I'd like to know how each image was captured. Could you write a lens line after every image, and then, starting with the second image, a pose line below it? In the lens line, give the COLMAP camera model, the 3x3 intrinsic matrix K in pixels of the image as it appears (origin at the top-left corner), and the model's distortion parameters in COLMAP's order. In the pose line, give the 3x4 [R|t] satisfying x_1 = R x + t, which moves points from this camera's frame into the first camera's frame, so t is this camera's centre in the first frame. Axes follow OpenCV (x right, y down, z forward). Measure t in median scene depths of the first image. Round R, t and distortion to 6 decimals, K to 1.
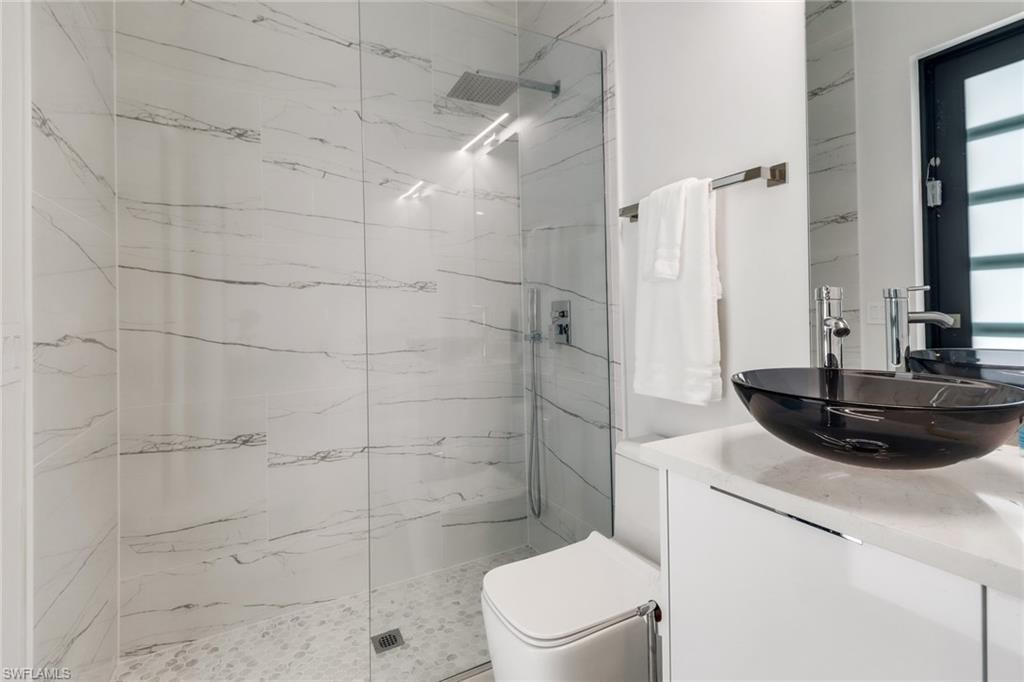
lens RADIAL K [[487.5, 0, 511.3], [0, 487.5, 315.2], [0, 0, 1]] dist [0.003513, -0.000417]
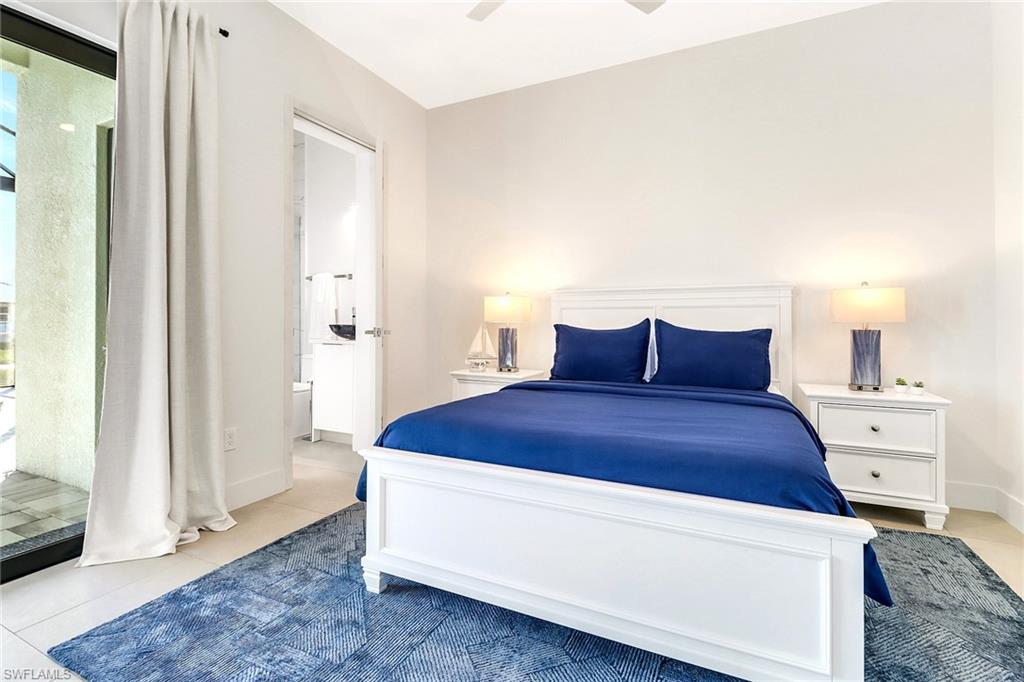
lens RADIAL K [[474.0, 0, 514.5], [0, 474.0, 319.7], [0, 0, 1]] dist [-0.000340, -0.000400]
pose [[0.806534, 0.020419, 0.590835, -0.429134], [-0.015199, 0.999789, -0.013804, 0.054301], [-0.590992, 0.002154, 0.806675, -1.977415]]
